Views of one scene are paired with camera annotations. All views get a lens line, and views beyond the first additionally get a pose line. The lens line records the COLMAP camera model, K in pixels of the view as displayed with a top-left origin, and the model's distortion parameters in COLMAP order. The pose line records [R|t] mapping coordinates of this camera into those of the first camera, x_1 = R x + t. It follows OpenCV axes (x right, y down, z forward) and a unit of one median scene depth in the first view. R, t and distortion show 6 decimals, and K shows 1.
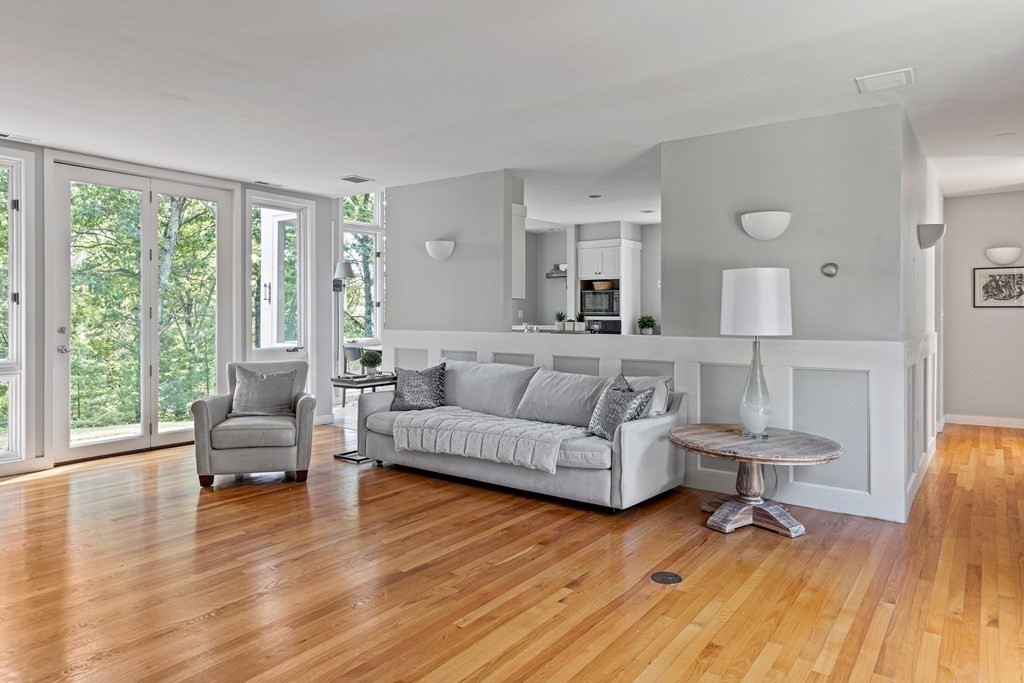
lens RADIAL K [[655.9, 0, 512.7], [0, 655.9, 315.7], [0, 0, 1]] dist [0.001085, 0.000276]
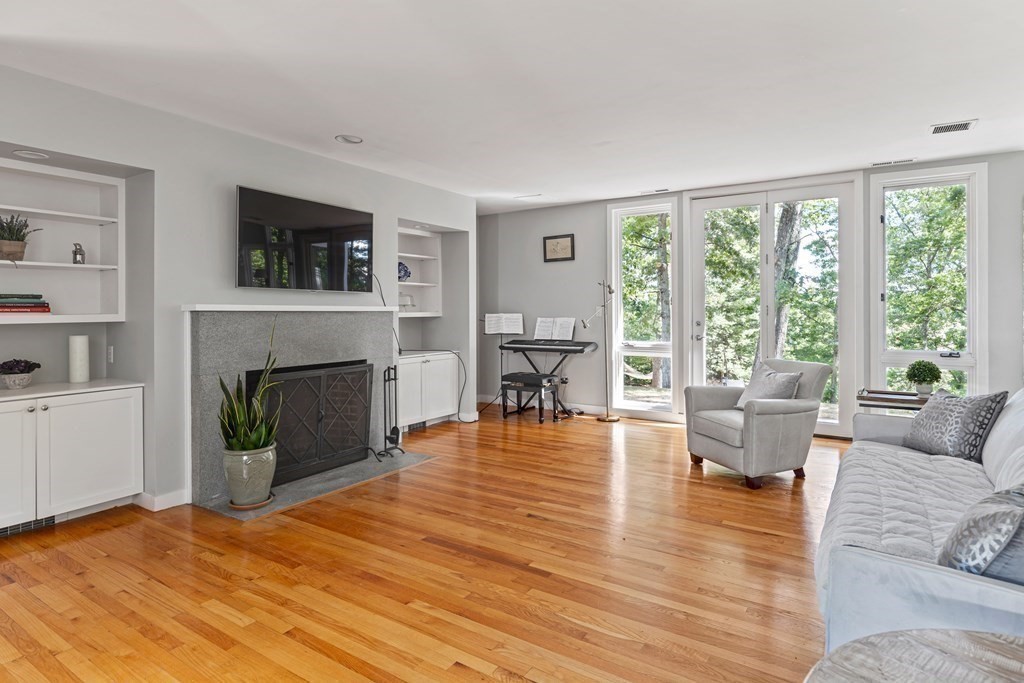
lens RADIAL K [[552.6, 0, 513.5], [0, 552.6, 310.8], [0, 0, 1]] dist [-0.000842, -0.000085]
pose [[0.053020, -0.000901, -0.998593, 0.433024], [-0.000333, 1.000000, -0.000920, -0.002226], [0.998593, 0.000382, 0.053019, 0.584894]]
